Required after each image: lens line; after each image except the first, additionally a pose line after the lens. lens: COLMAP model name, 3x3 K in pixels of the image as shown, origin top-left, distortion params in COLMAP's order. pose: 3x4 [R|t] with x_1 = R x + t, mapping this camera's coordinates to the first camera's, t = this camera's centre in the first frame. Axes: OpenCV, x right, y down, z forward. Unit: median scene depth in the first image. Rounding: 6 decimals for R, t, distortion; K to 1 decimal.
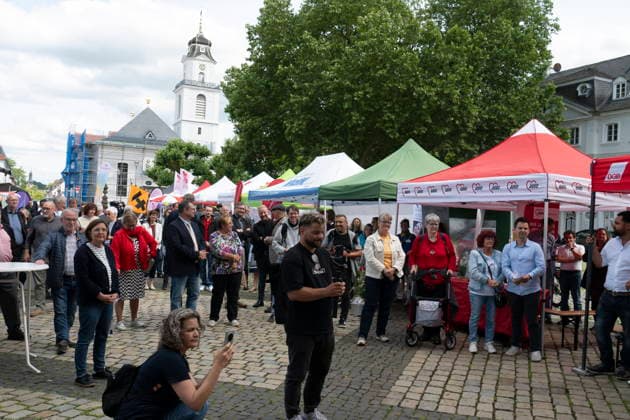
lens RADIAL K [[592.0, 0, 315.0], [0, 592.0, 210.0], [0, 0, 1]] dist [-0.004864, 0.002945]
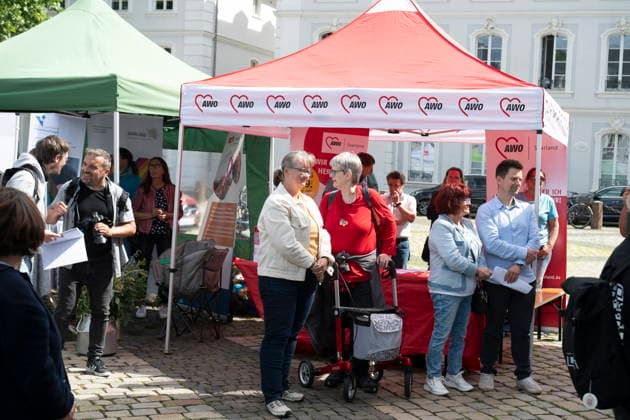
lens RADIAL K [[1048.7, 0, 315.0], [0, 1048.7, 210.0], [0, 0, 1]] dist [-0.014244, 0.026023]
pose [[0.719122, -0.042873, 0.693560, -0.466301], [-0.020156, 0.996388, 0.082492, -0.017807], [-0.694591, -0.073301, 0.715661, 0.322969]]
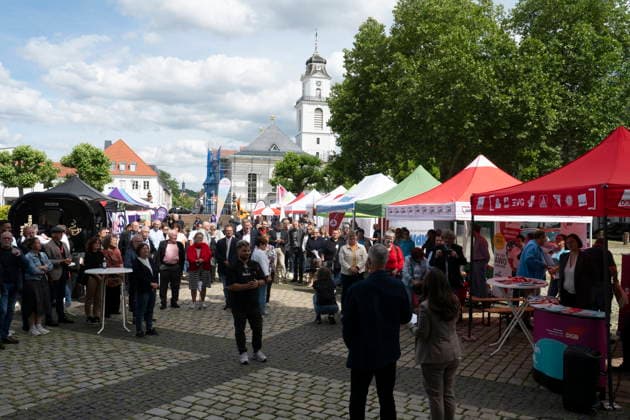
lens RADIAL K [[576.9, 0, 315.0], [0, 576.9, 210.0], [0, 0, 1]] dist [0.005536, 0.010848]
pose [[0.971334, -0.028734, -0.235976, 0.340372], [0.030167, 0.999542, 0.002464, -0.047842], [0.235797, -0.009512, 0.971756, -0.365749]]
